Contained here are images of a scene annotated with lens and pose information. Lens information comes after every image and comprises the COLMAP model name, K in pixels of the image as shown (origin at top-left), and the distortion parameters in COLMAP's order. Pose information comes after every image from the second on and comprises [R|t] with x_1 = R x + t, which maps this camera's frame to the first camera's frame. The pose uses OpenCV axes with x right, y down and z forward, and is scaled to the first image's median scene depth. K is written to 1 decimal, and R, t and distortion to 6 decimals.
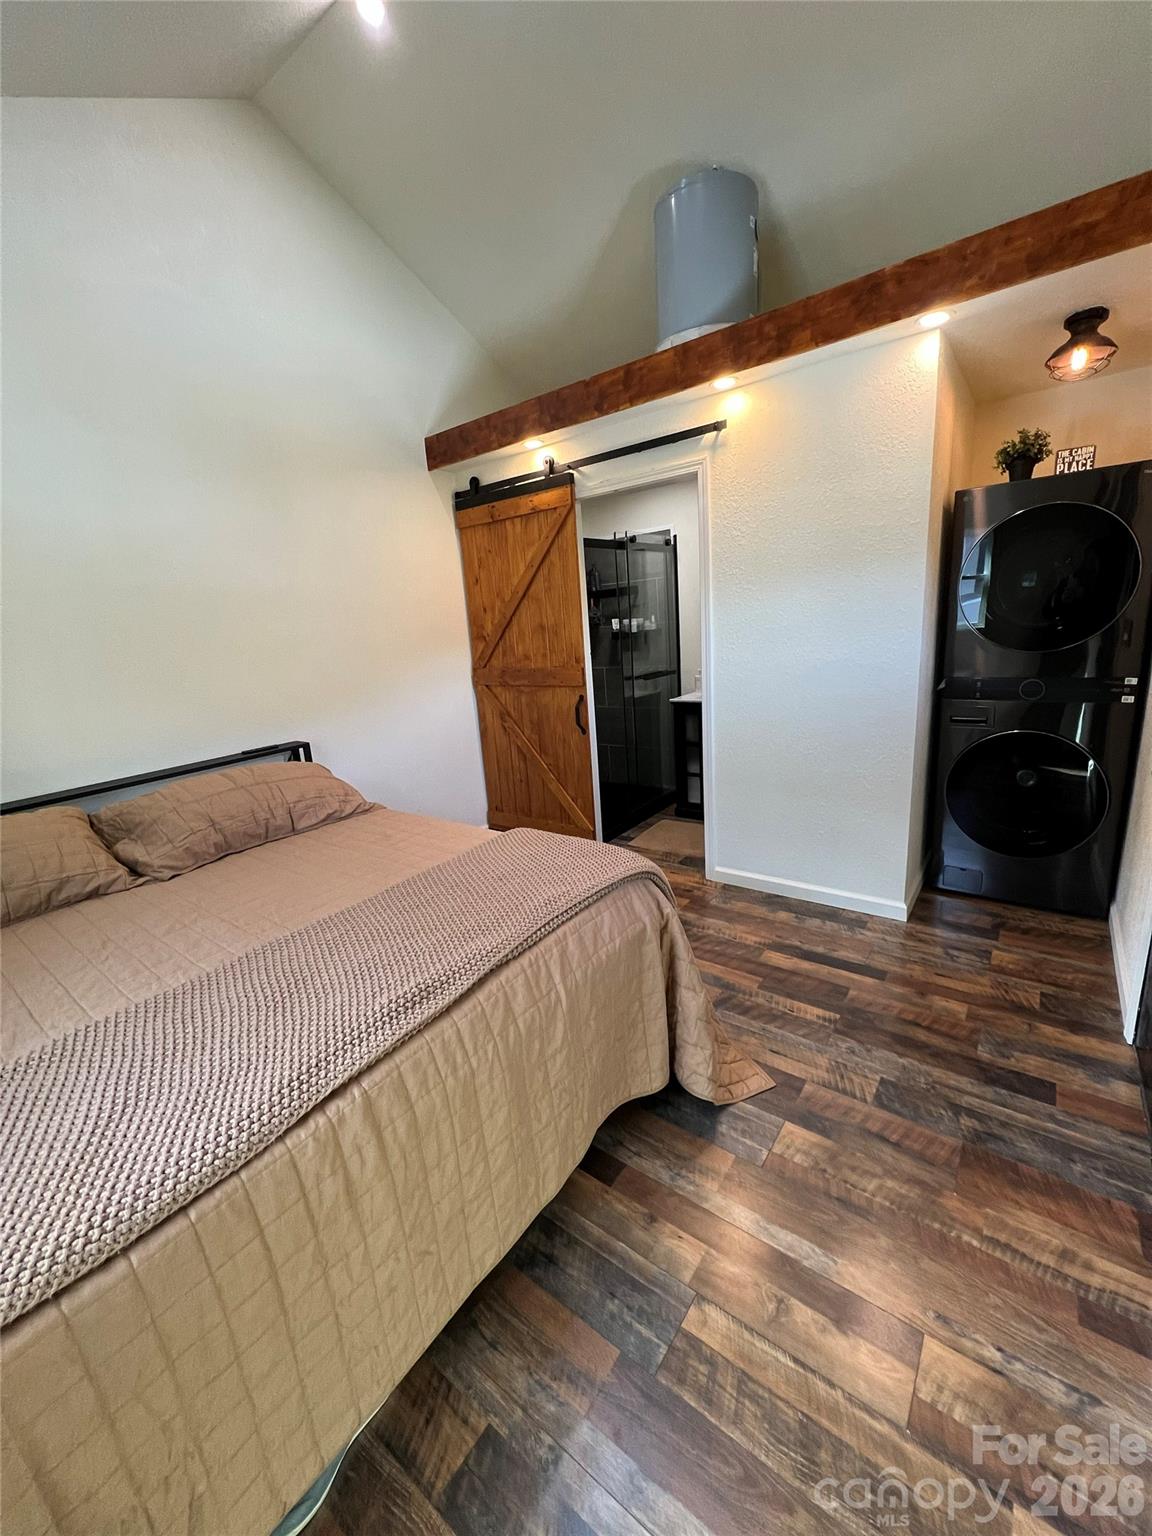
lens RADIAL K [[611.9, 0, 572.8], [0, 611.9, 768.8], [0, 0, 1]] dist [-0.001896, -0.000208]
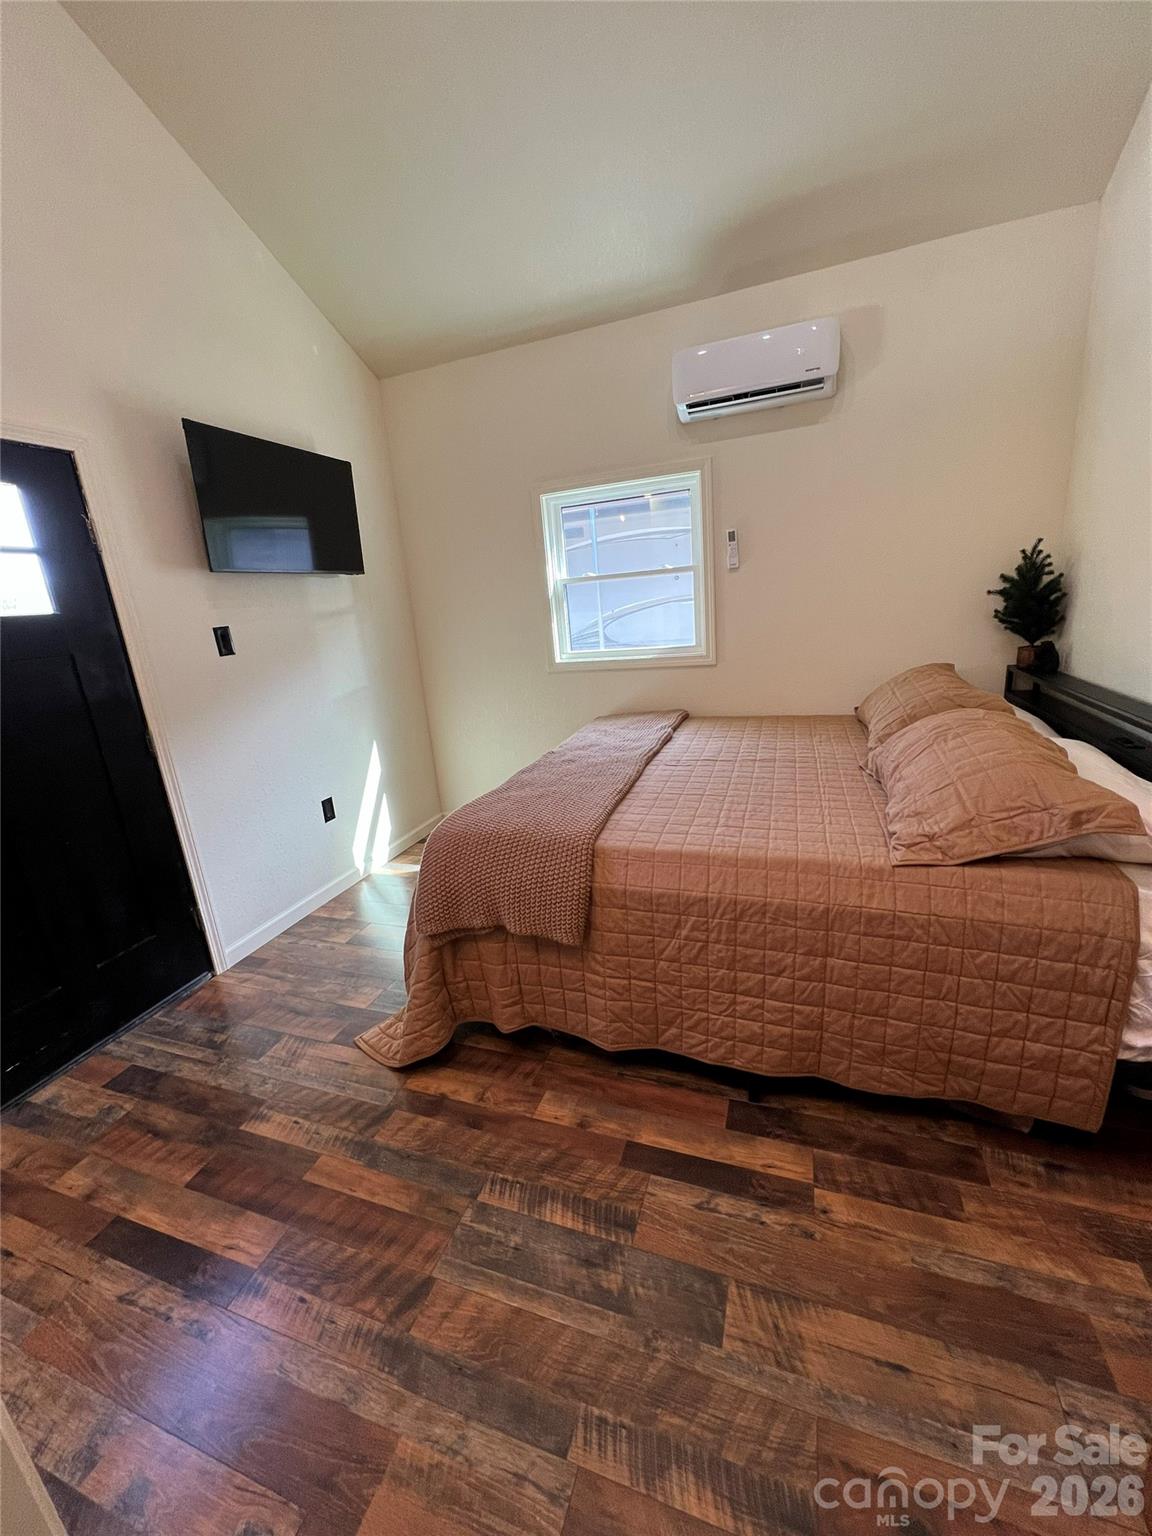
lens RADIAL K [[611.9, 0, 572.8], [0, 611.9, 768.8], [0, 0, 1]] dist [-0.001896, -0.000208]
pose [[-0.942447, 0.225524, -0.246845, 0.135738], [0.076894, 0.864676, 0.496409, -0.466759], [0.325393, 0.448858, -0.832253, 1.963617]]
